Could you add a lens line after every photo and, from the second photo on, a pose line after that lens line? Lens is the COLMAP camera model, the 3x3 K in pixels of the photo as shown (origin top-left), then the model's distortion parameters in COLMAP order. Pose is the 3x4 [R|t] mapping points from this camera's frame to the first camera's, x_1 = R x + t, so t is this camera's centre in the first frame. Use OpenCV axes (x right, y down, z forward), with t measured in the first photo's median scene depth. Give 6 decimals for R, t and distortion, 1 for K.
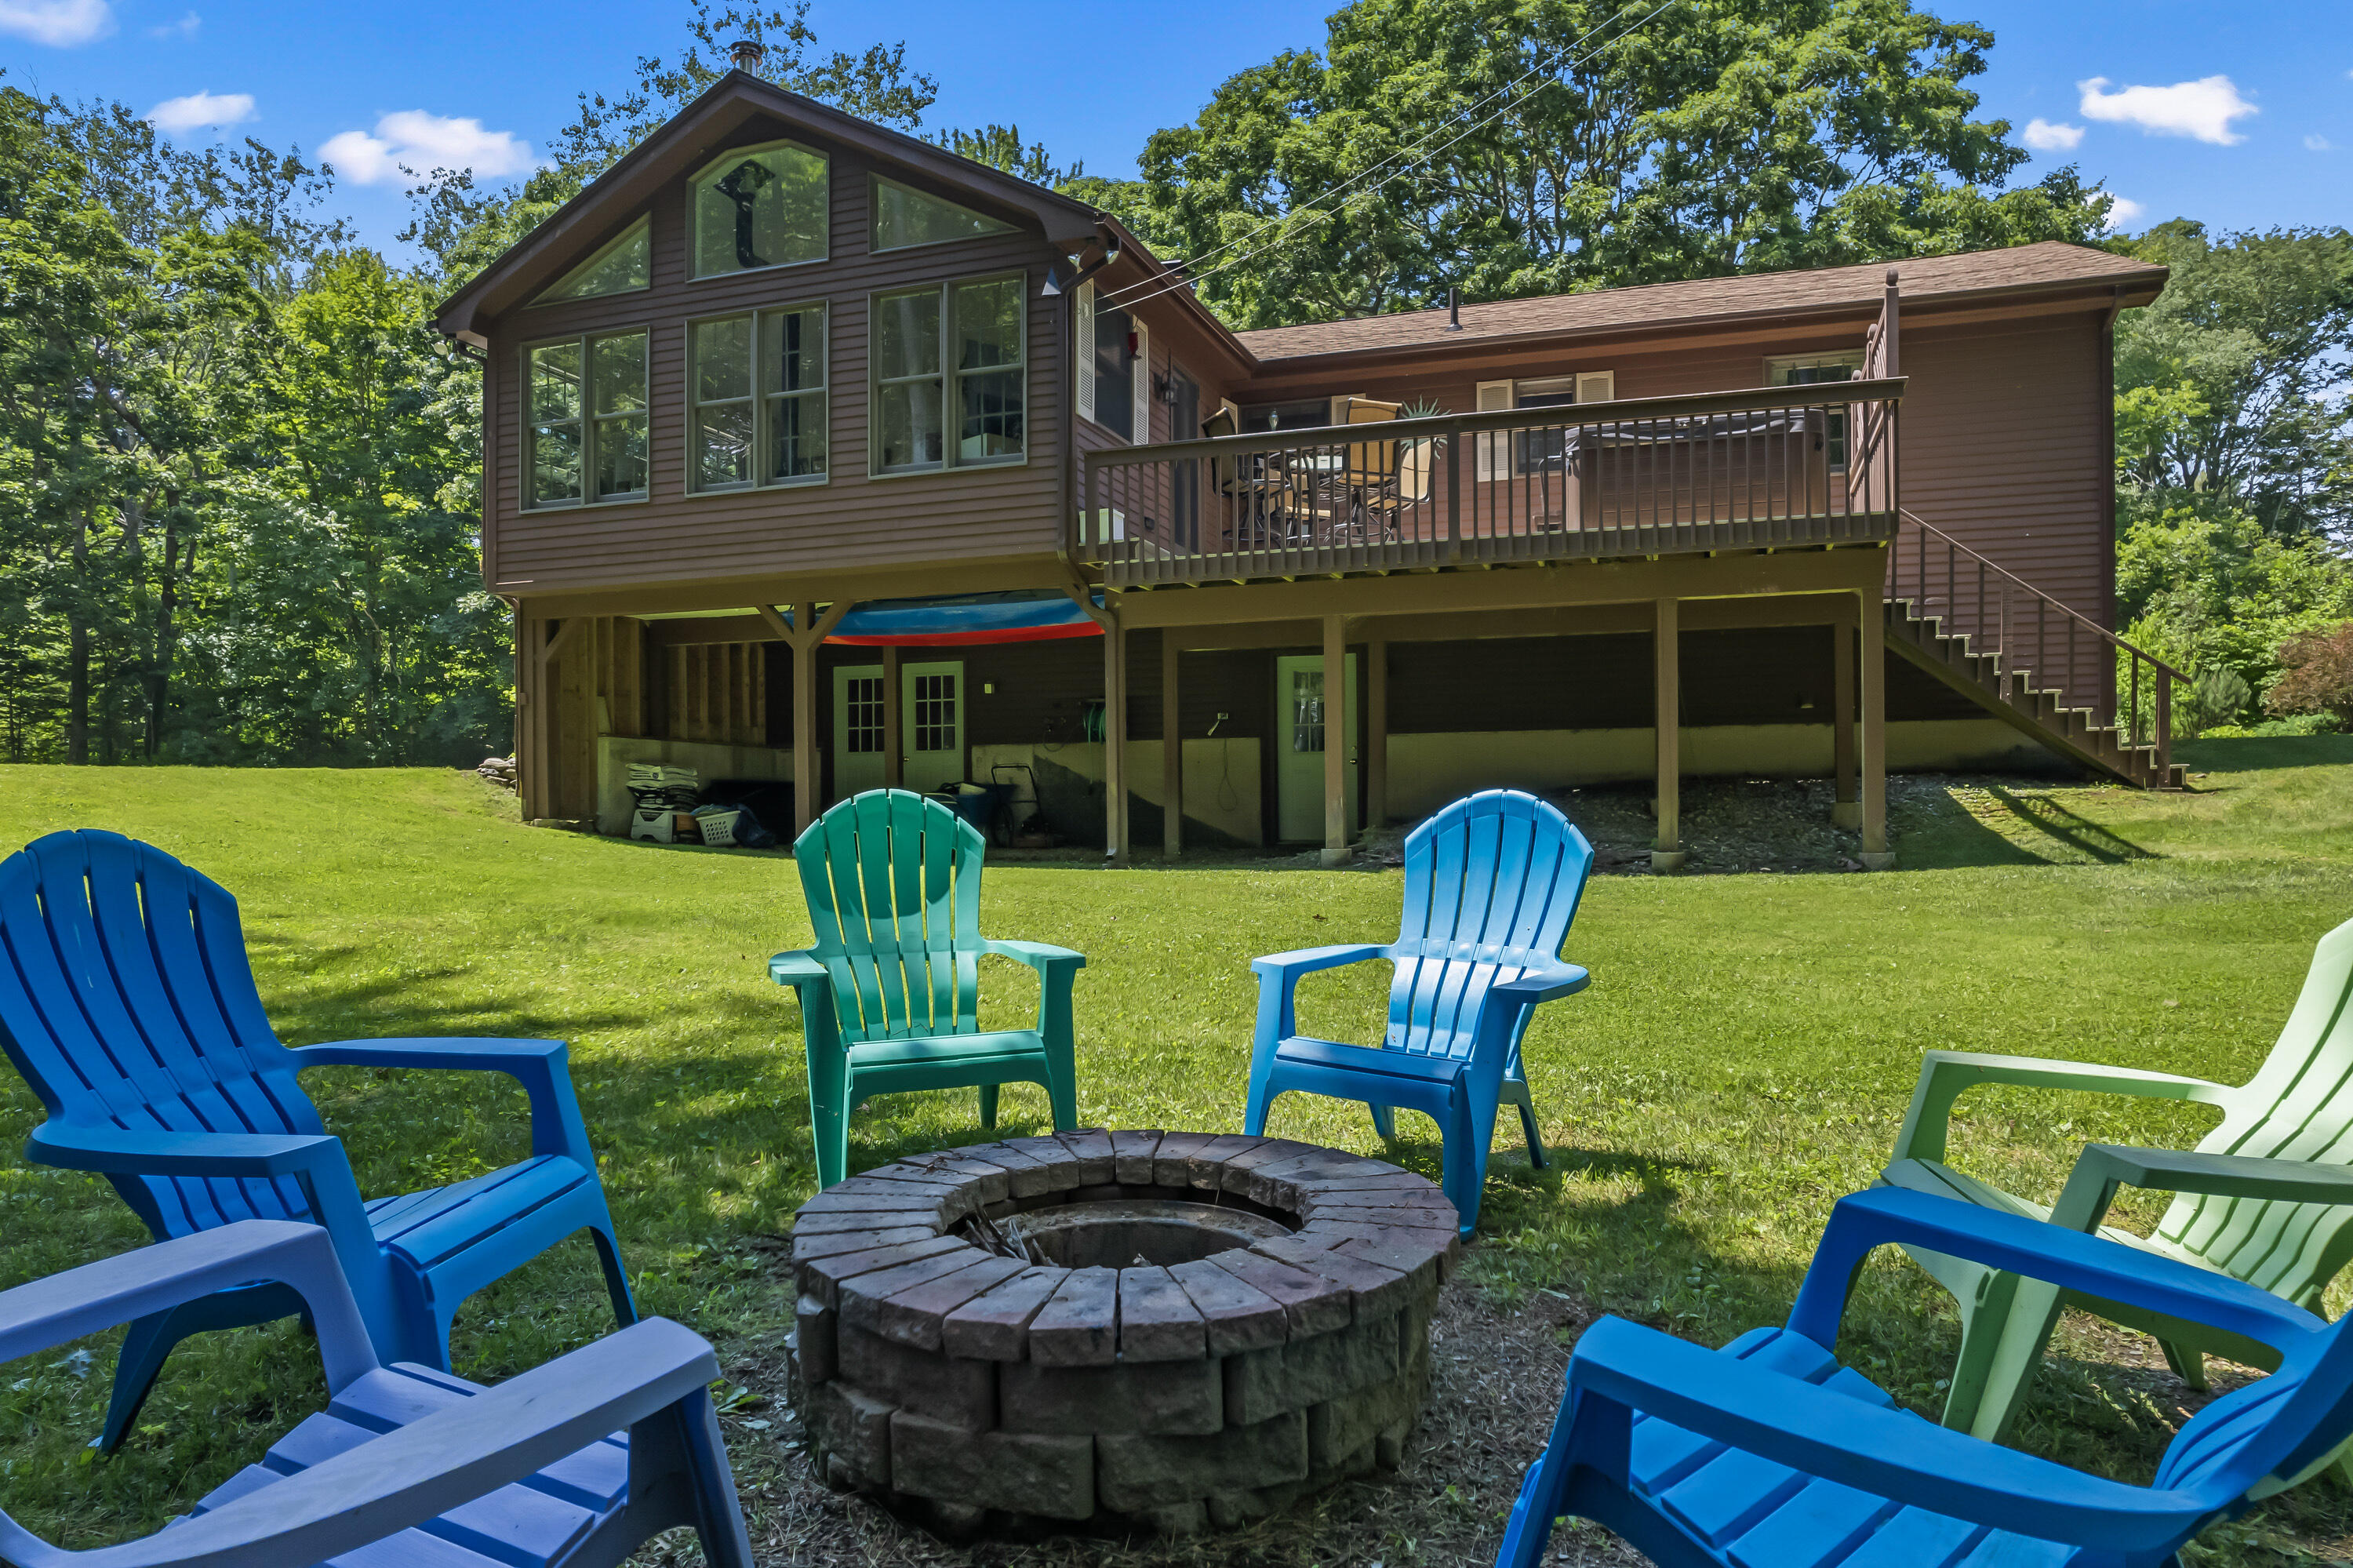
lens RADIAL K [[1536.8, 0, 1163.4], [0, 1536.8, 776.4], [0, 0, 1]] dist [-0.042085, 0.027871]
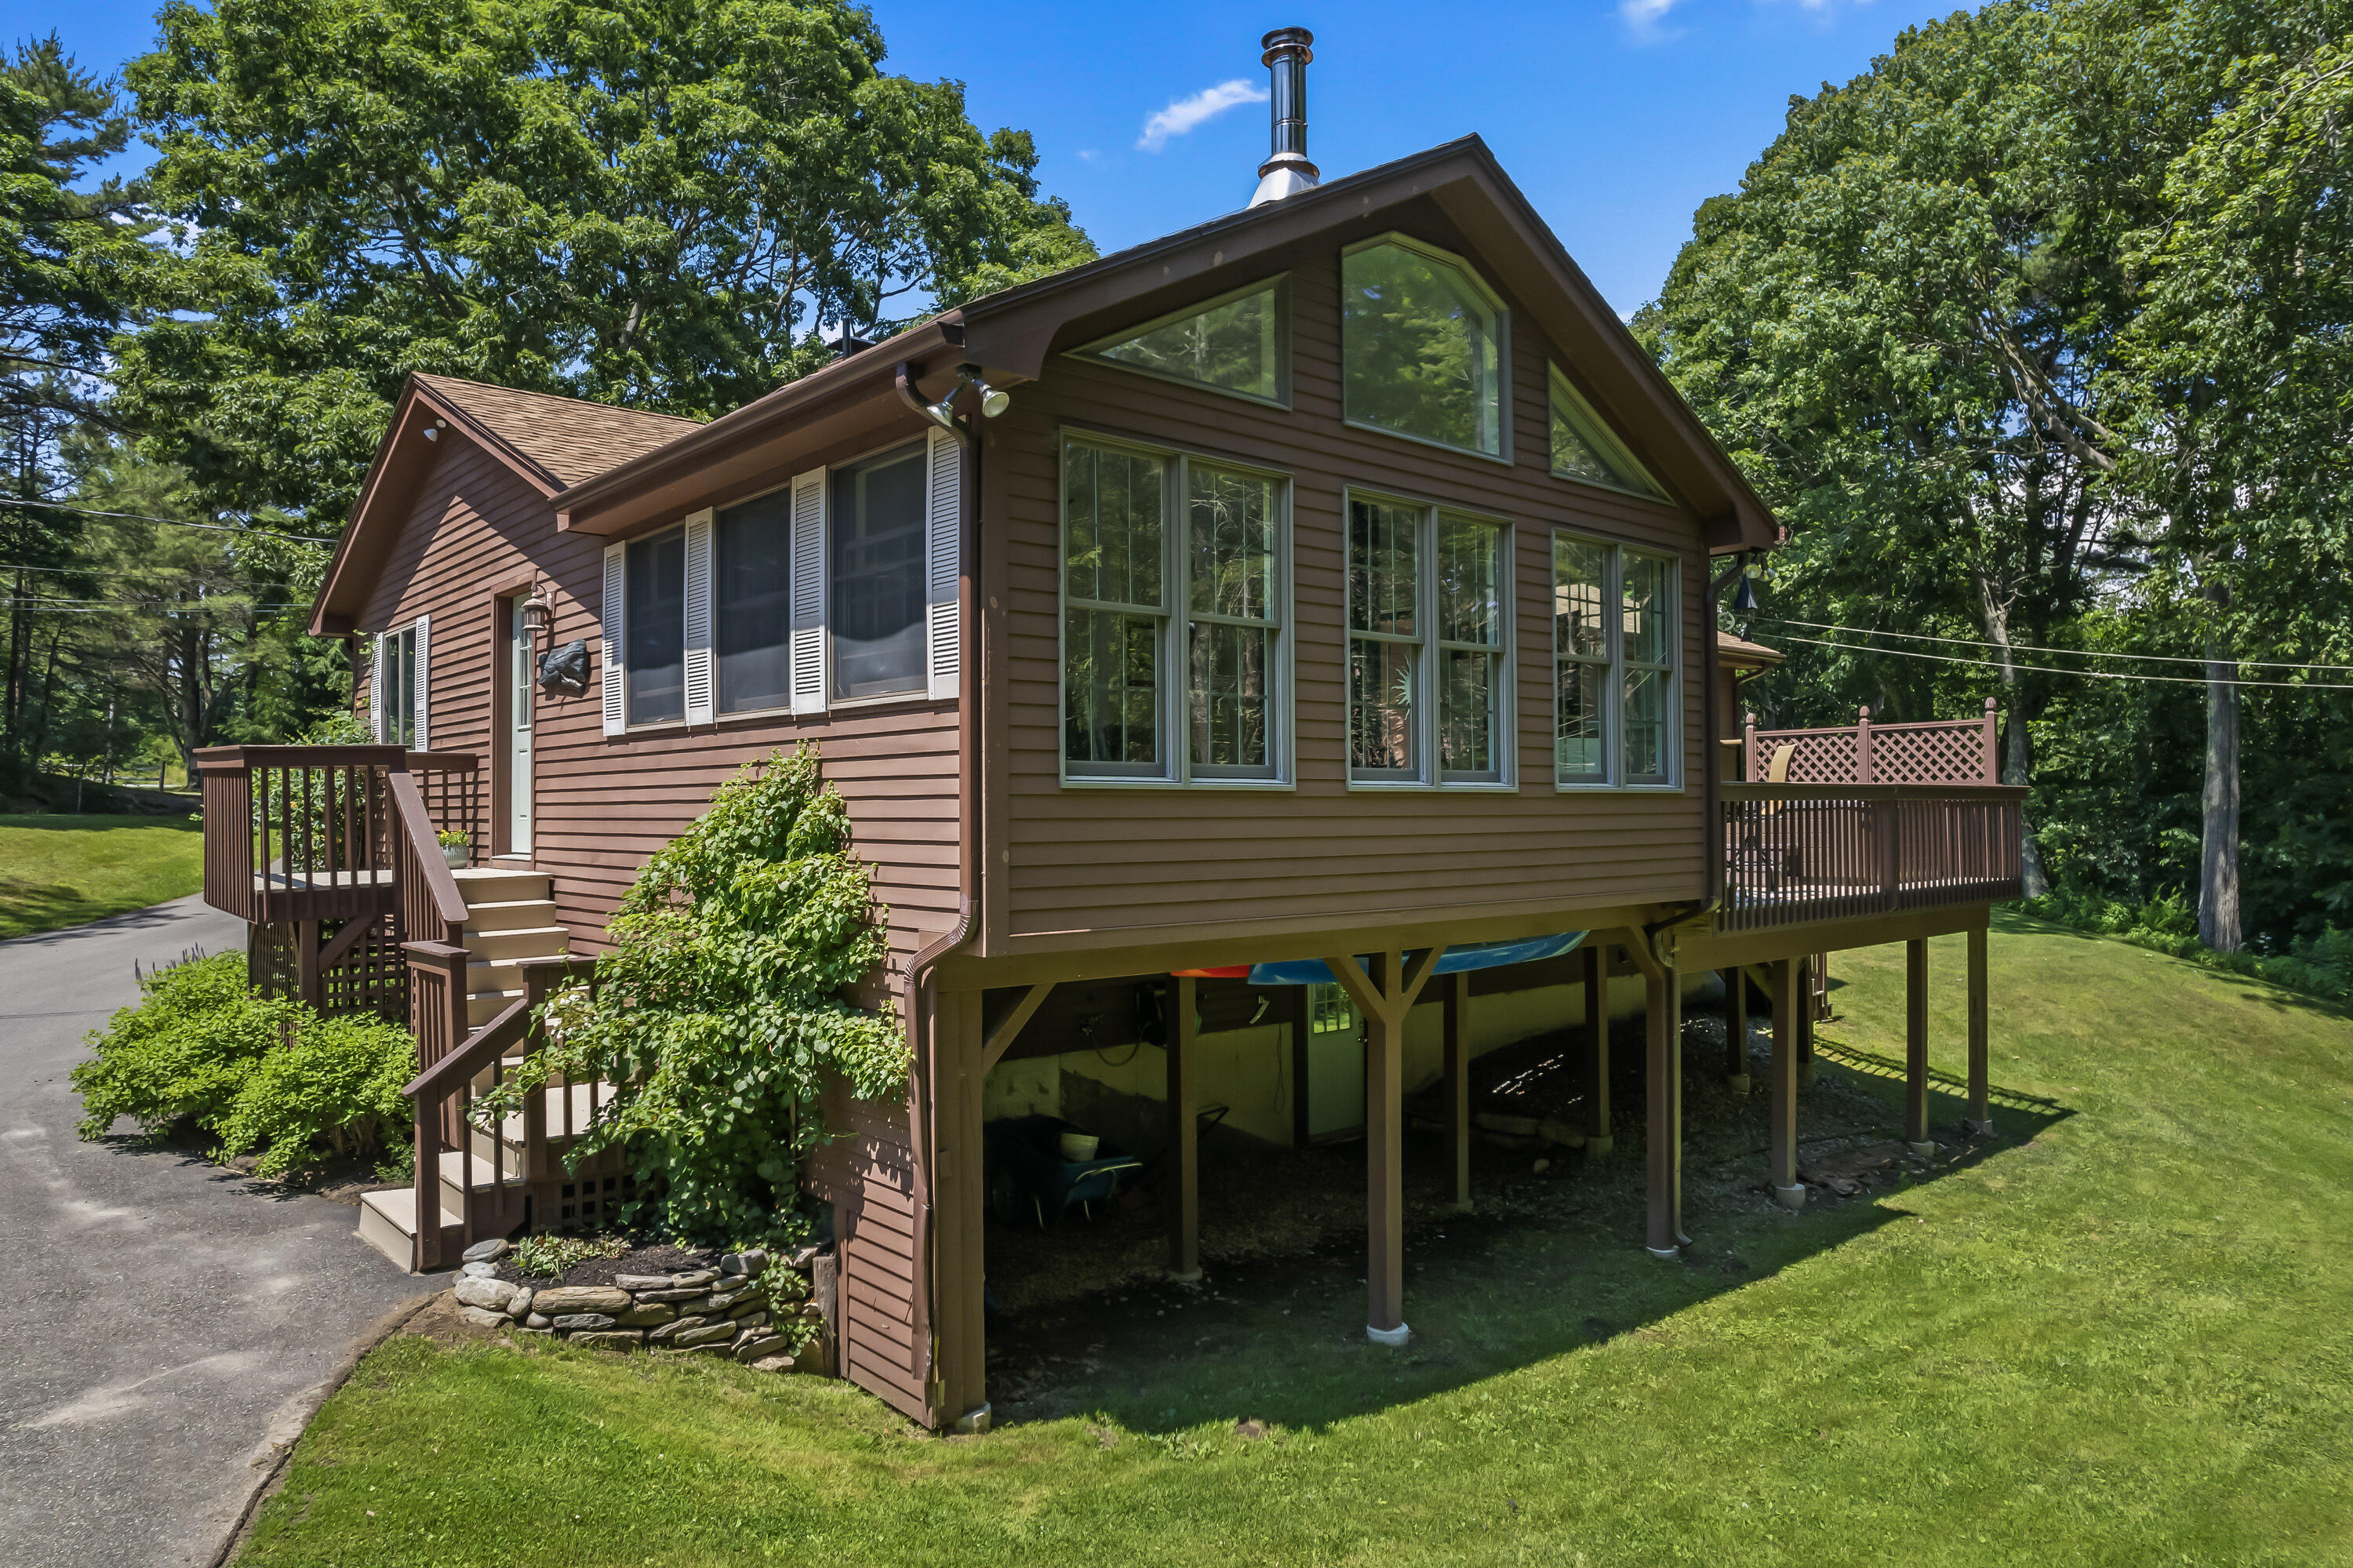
lens RADIAL K [[1536.8, 0, 1177.0], [0, 1536.8, 786.3], [0, 0, 1]] dist [-0.042085, 0.027871]
pose [[0.473273, 0.015447, 0.880780, -0.676302], [-0.020211, 0.999773, -0.006674, -0.139172], [-0.880684, -0.014643, 0.473478, 0.606940]]
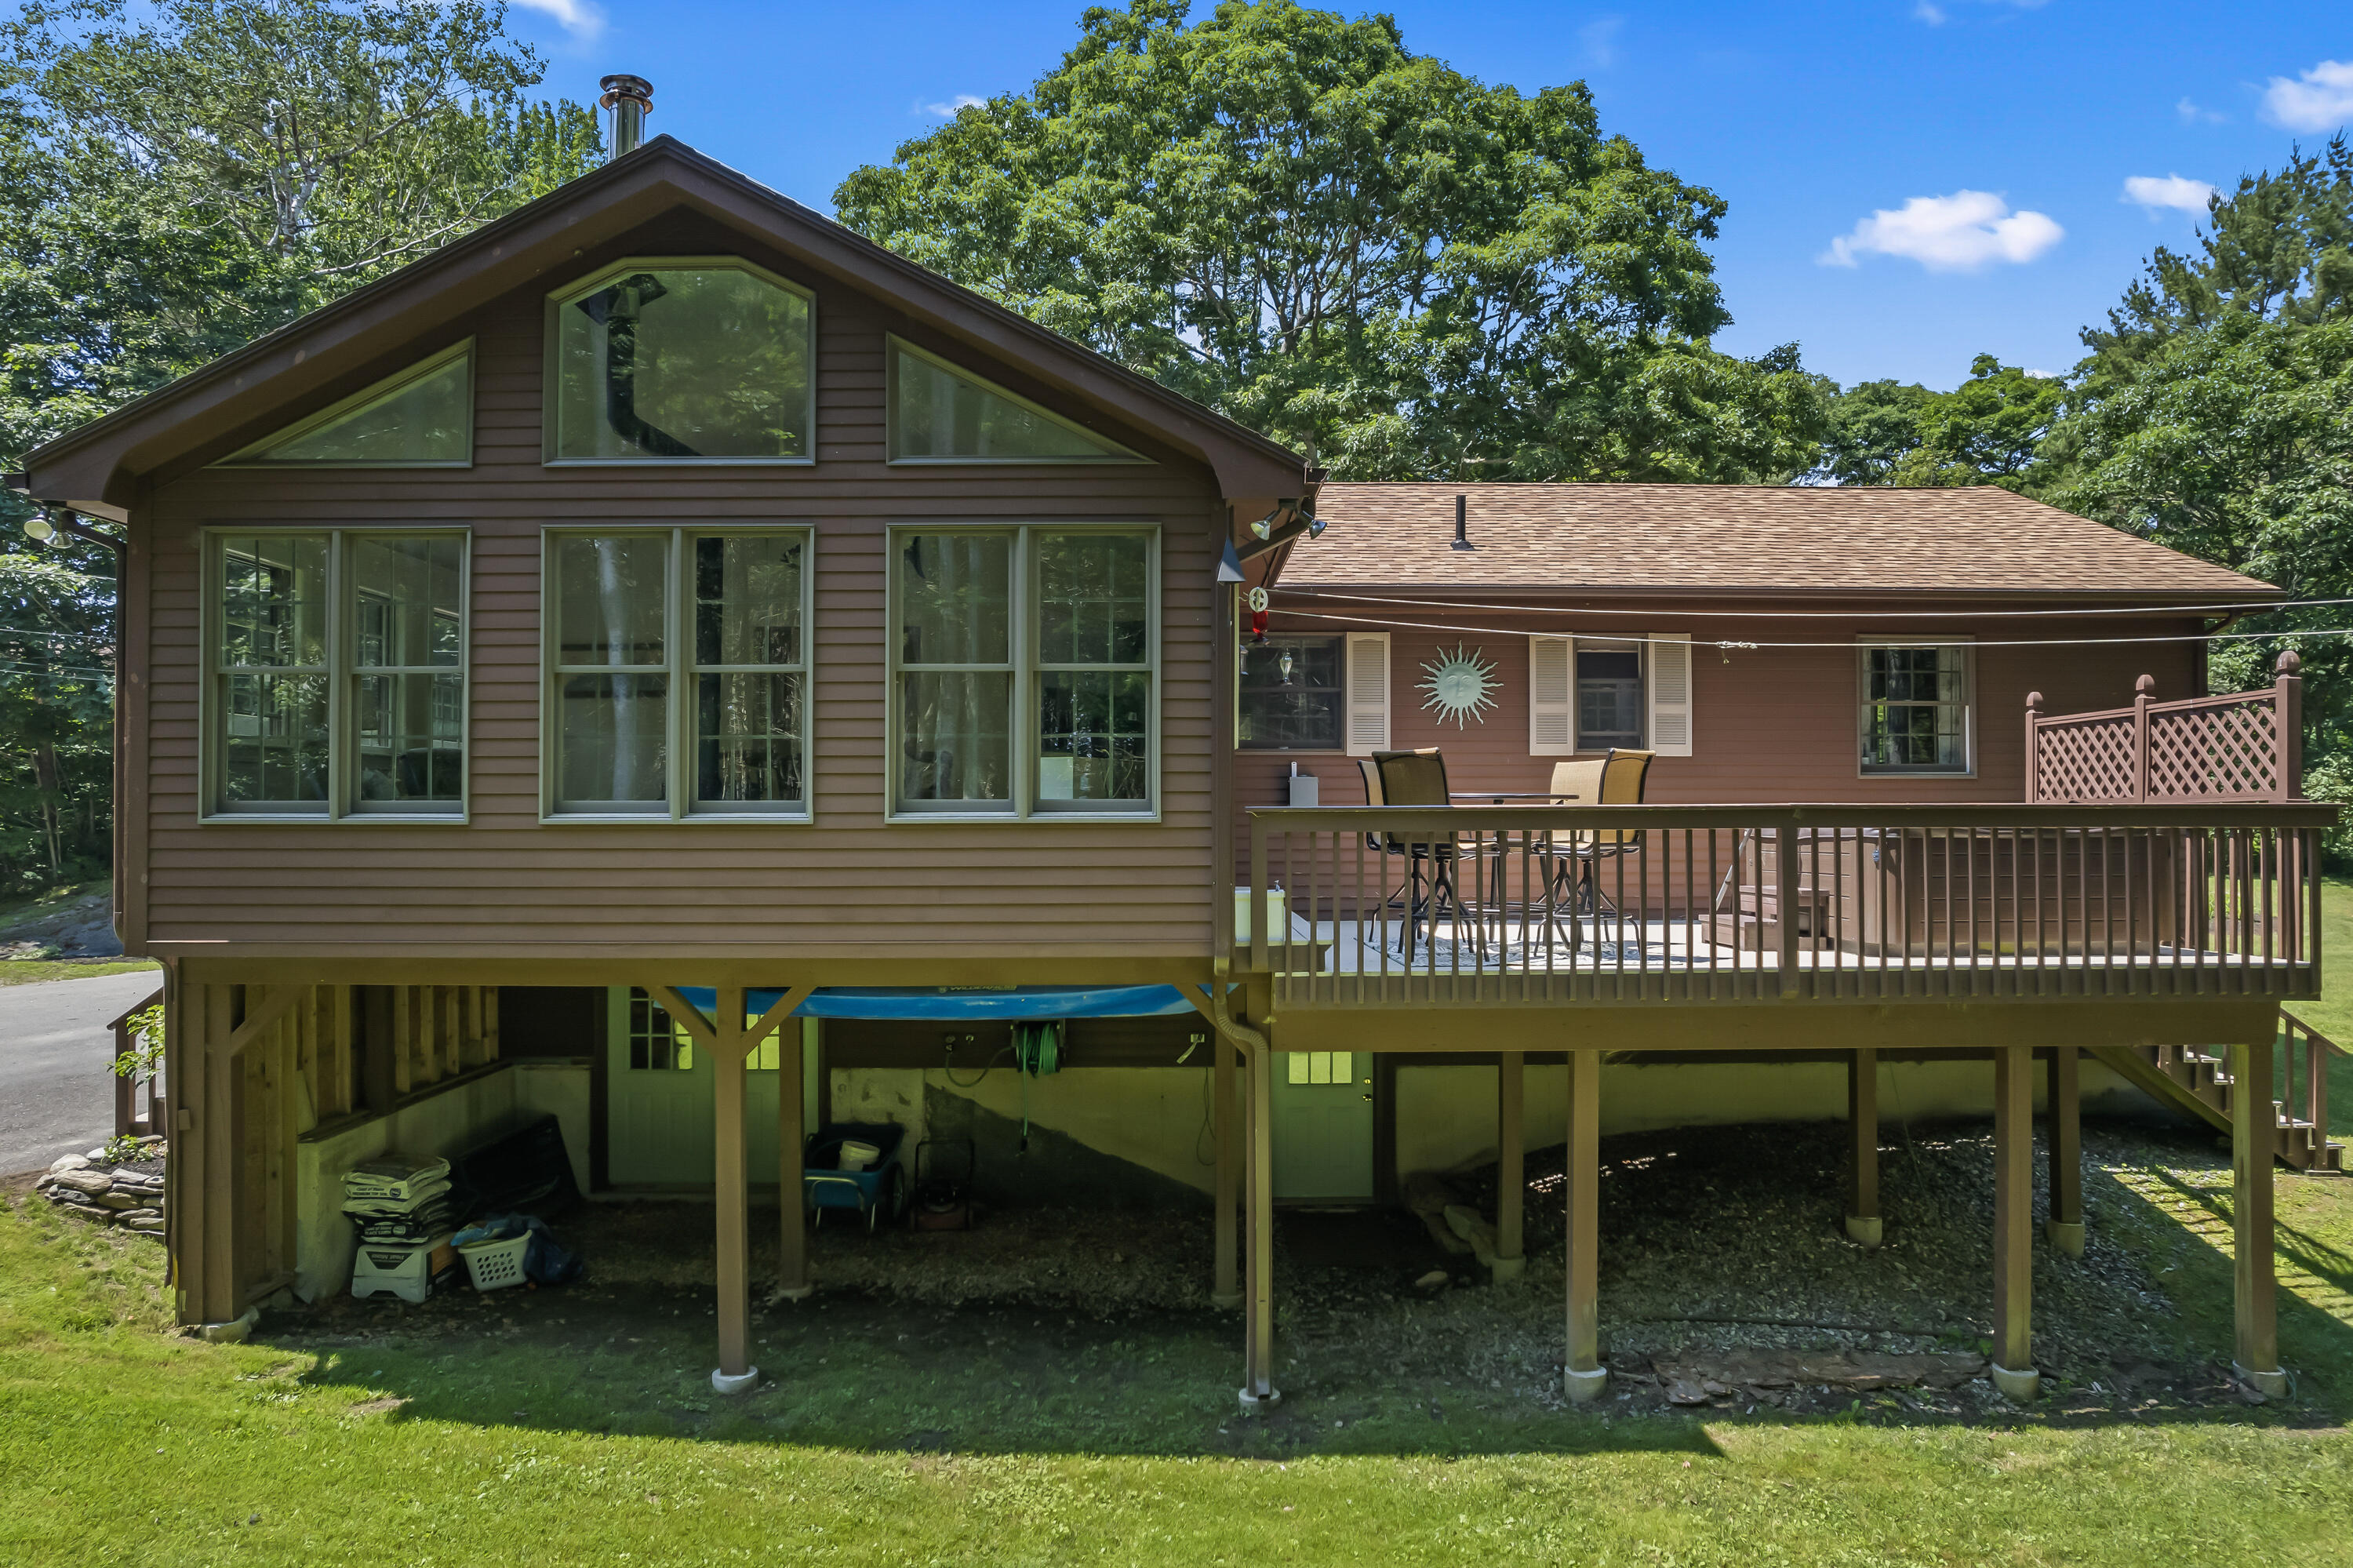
lens RADIAL K [[1536.8, 0, 1181.9], [0, 1536.8, 795.0], [0, 0, 1]] dist [-0.042085, 0.027871]
pose [[0.936820, 0.006169, 0.349756, -0.223191], [-0.010560, 0.999888, 0.010650, -0.158109], [-0.349651, -0.013671, 0.936780, 0.268835]]
